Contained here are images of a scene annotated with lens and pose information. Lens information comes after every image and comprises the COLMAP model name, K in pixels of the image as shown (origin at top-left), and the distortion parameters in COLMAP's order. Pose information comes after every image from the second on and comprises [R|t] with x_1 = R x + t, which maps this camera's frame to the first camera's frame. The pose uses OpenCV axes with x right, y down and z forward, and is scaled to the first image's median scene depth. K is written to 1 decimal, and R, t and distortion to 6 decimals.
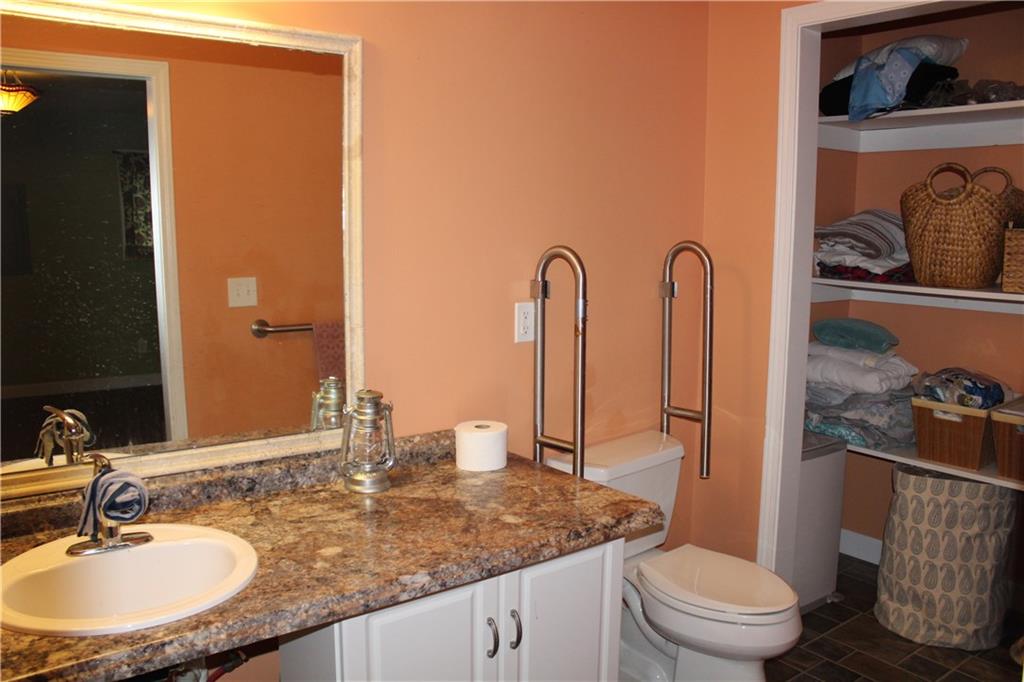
lens RADIAL K [[844.2, 0, 498.5], [0, 844.2, 327.5], [0, 0, 1]] dist [-0.158555, 0.128358]
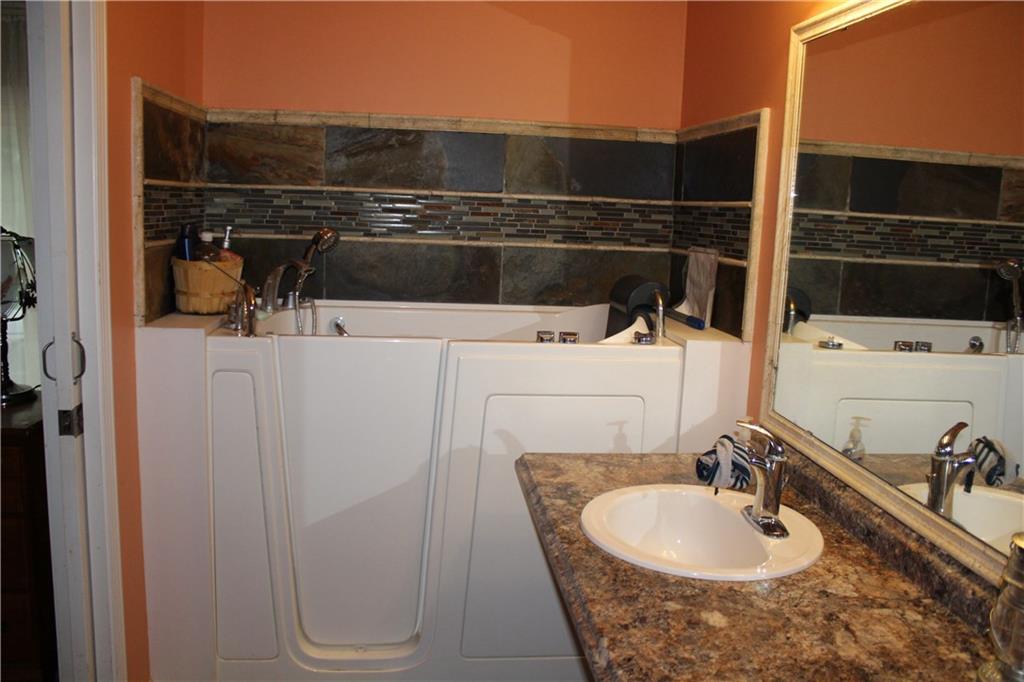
lens RADIAL K [[844.2, 0, 498.5], [0, 844.2, 327.5], [0, 0, 1]] dist [-0.158555, 0.128358]
pose [[-0.502249, 0.106981, -0.858080, 0.489404], [-0.149871, 0.966531, 0.208224, -0.120012], [0.851636, 0.233181, -0.469406, 1.004046]]
